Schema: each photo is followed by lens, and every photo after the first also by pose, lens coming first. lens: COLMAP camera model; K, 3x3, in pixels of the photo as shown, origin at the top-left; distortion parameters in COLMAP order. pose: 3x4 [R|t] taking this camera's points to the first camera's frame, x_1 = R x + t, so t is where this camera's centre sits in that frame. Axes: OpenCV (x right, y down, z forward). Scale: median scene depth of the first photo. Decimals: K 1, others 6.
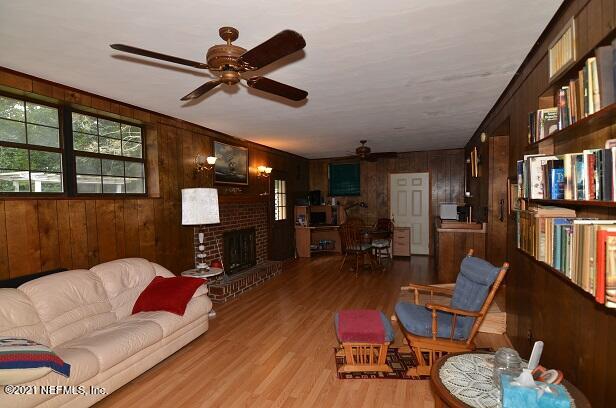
lens RADIAL K [[309.9, 0, 306.1], [0, 309.9, 206.9], [0, 0, 1]] dist [-0.013812, -0.004938]
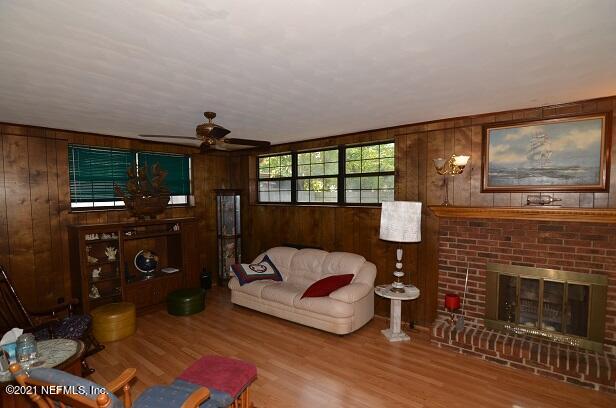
lens RADIAL K [[309.9, 0, 306.4], [0, 309.9, 211.3], [0, 0, 1]] dist [-0.013812, -0.004938]
pose [[-0.284738, 0.074800, -0.955682, 0.533644], [-0.012190, 0.996588, 0.081634, -0.086974], [0.958528, 0.034894, -0.282855, 0.883516]]
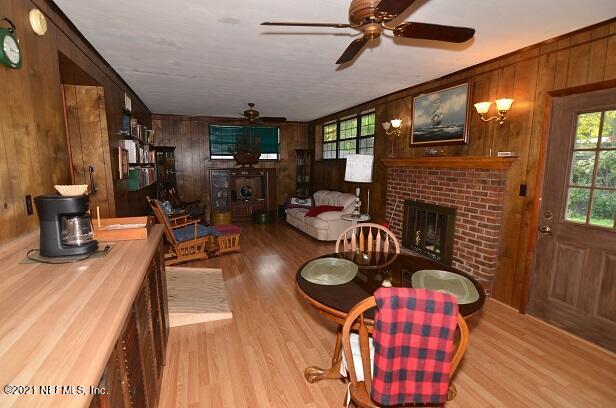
lens RADIAL K [[309.9, 0, 306.9], [0, 309.9, 208.6], [0, 0, 1]] dist [-0.013812, -0.004938]
pose [[-0.749443, 0.108548, -0.653110, 0.614524], [-0.013887, 0.983674, 0.179424, -0.055816], [0.661923, 0.143537, -0.735700, 1.635492]]
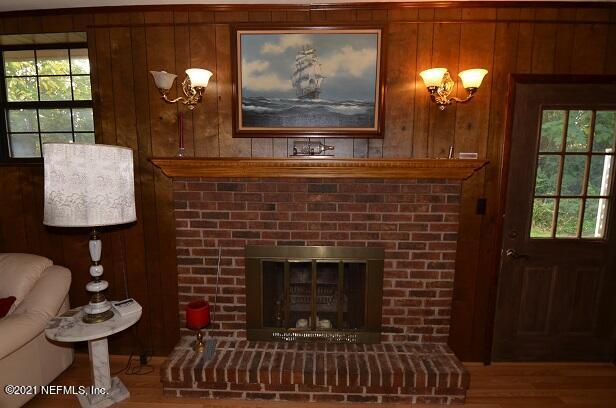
lens RADIAL K [[309.9, 0, 304.9], [0, 309.9, 211.0], [0, 0, 1]] dist [-0.013812, -0.004938]
pose [[0.337523, 0.148086, -0.929596, 0.180482], [-0.034734, 0.988835, 0.144911, -0.035311], [0.940676, -0.016622, 0.338899, 1.020533]]
